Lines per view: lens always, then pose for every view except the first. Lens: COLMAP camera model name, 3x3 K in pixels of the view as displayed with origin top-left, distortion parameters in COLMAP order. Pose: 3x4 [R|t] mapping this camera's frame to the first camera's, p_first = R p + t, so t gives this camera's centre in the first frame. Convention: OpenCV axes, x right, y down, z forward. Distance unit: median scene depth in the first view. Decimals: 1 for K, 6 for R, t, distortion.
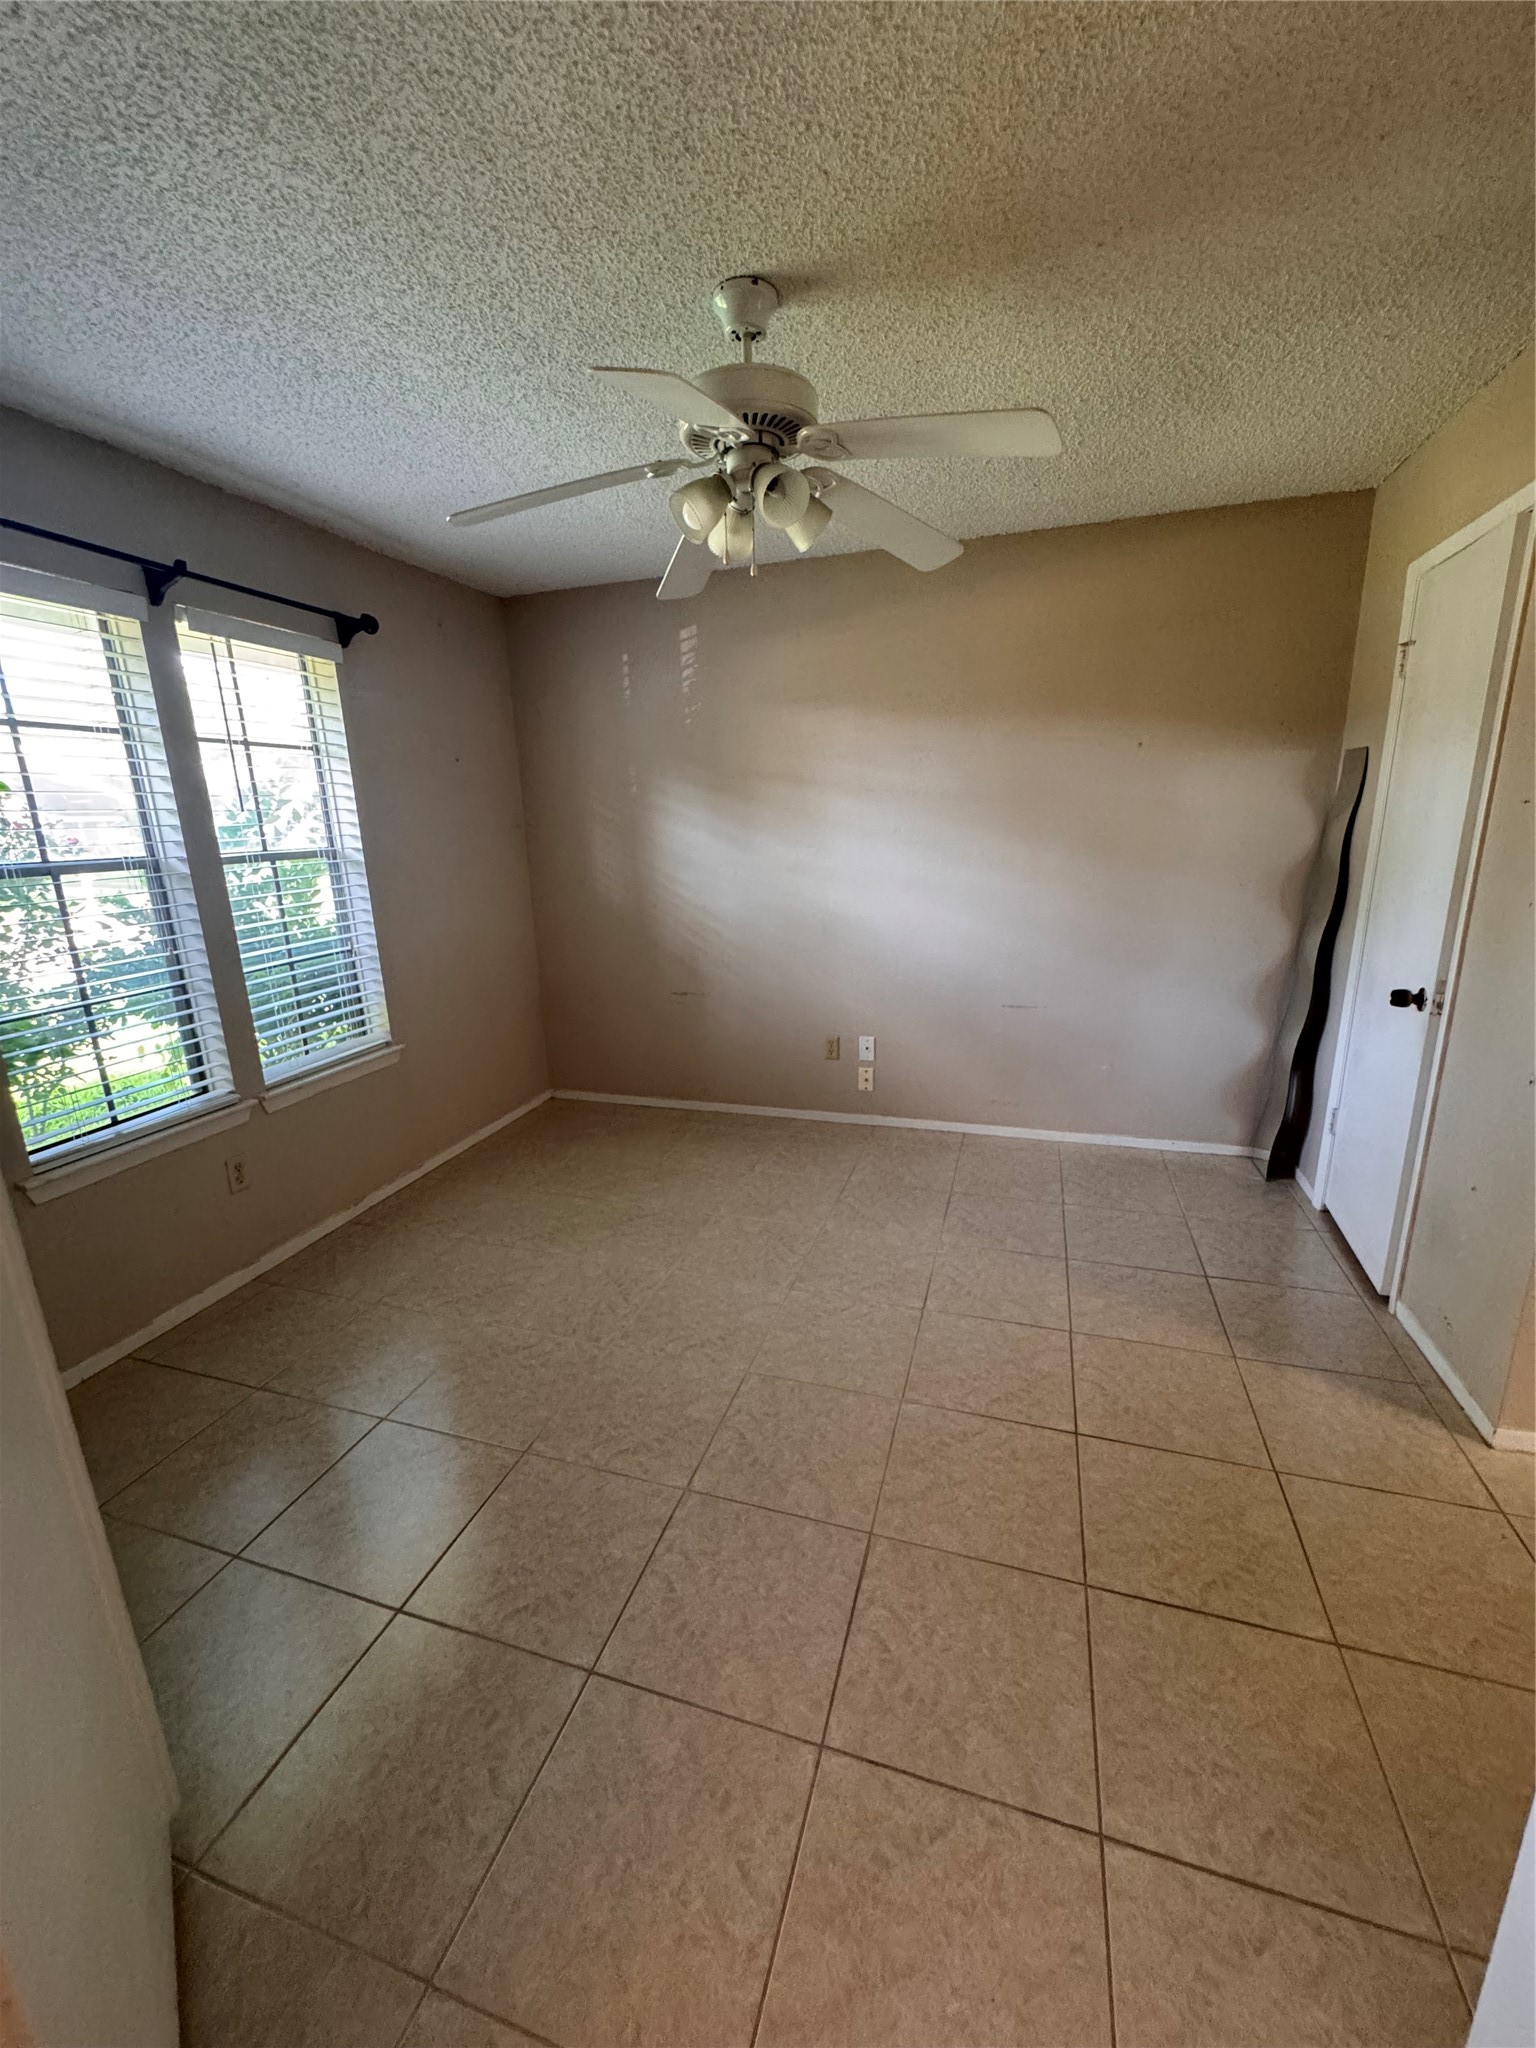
lens RADIAL K [[816.6, 0, 771.5], [0, 816.6, 1023.6], [0, 0, 1]] dist [-0.010110, -0.000003]
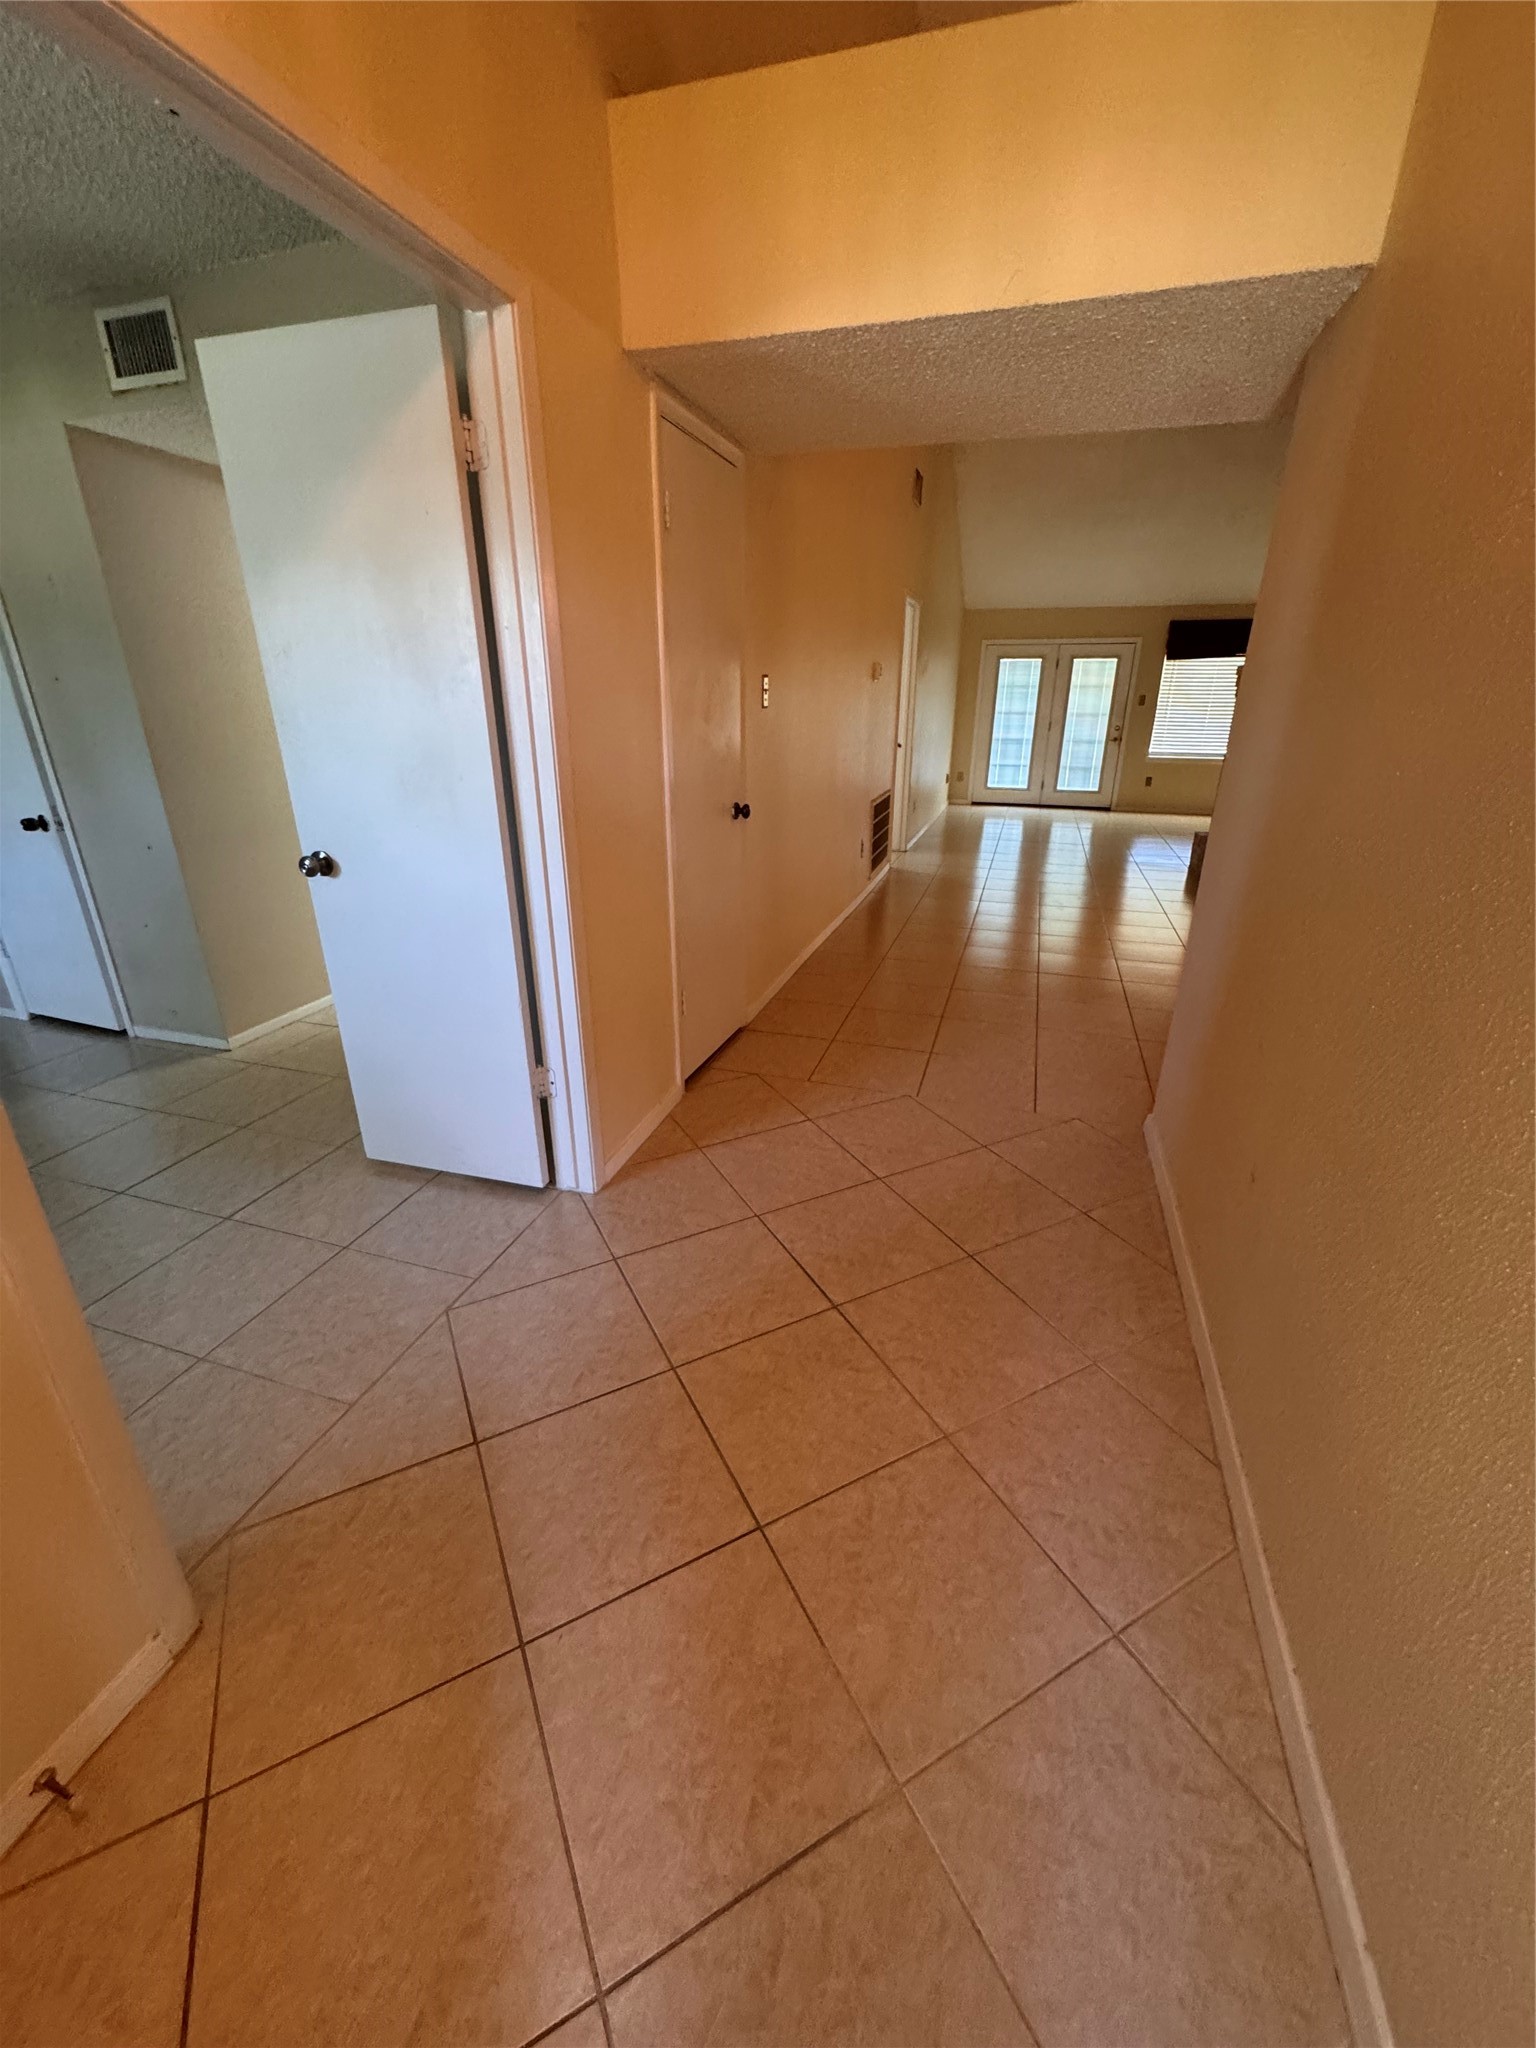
lens RADIAL K [[816.6, 0, 776.2], [0, 816.6, 1037.4], [0, 0, 1]] dist [-0.010110, -0.000003]
pose [[-0.004135, -0.354218, 0.935154, -1.271866], [0.239366, 0.907625, 0.344849, 0.244584], [-0.970921, 0.225269, 0.081035, -0.548638]]
